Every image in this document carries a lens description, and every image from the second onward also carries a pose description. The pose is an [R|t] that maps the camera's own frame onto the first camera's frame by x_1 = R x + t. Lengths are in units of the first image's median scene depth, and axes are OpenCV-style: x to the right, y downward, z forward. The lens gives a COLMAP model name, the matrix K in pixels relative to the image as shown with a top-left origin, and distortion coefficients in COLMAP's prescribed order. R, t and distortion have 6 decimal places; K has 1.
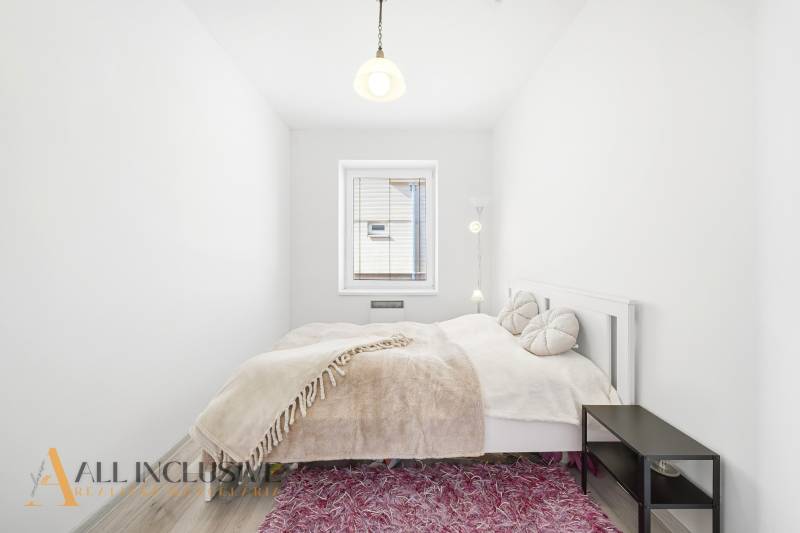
lens RADIAL K [[286.8, 0, 400.5], [0, 286.8, 262.7], [0, 0, 1]] dist [-0.000771, -0.002875]
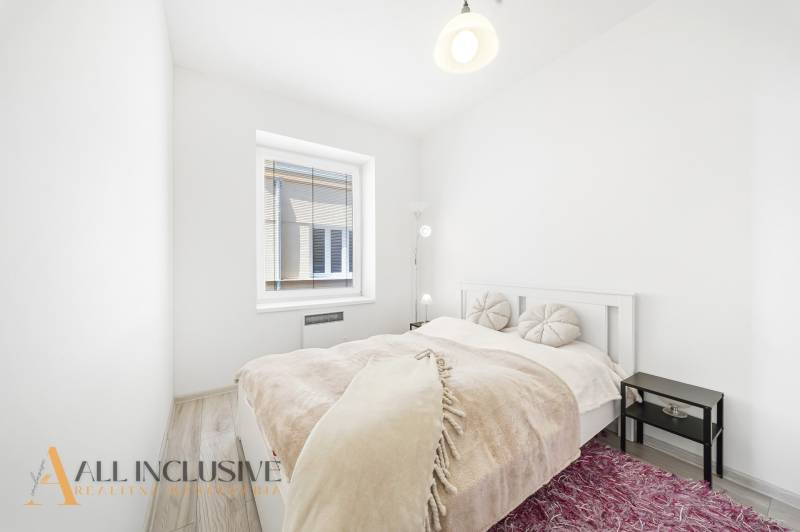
lens RADIAL K [[286.8, 0, 400.5], [0, 286.8, 262.2], [0, 0, 1]] dist [-0.000771, -0.002875]
pose [[0.839014, -0.003682, 0.544098, -0.463385], [0.012913, 0.999830, -0.013146, -0.002843], [-0.543957, 0.018055, 0.838919, 0.280005]]
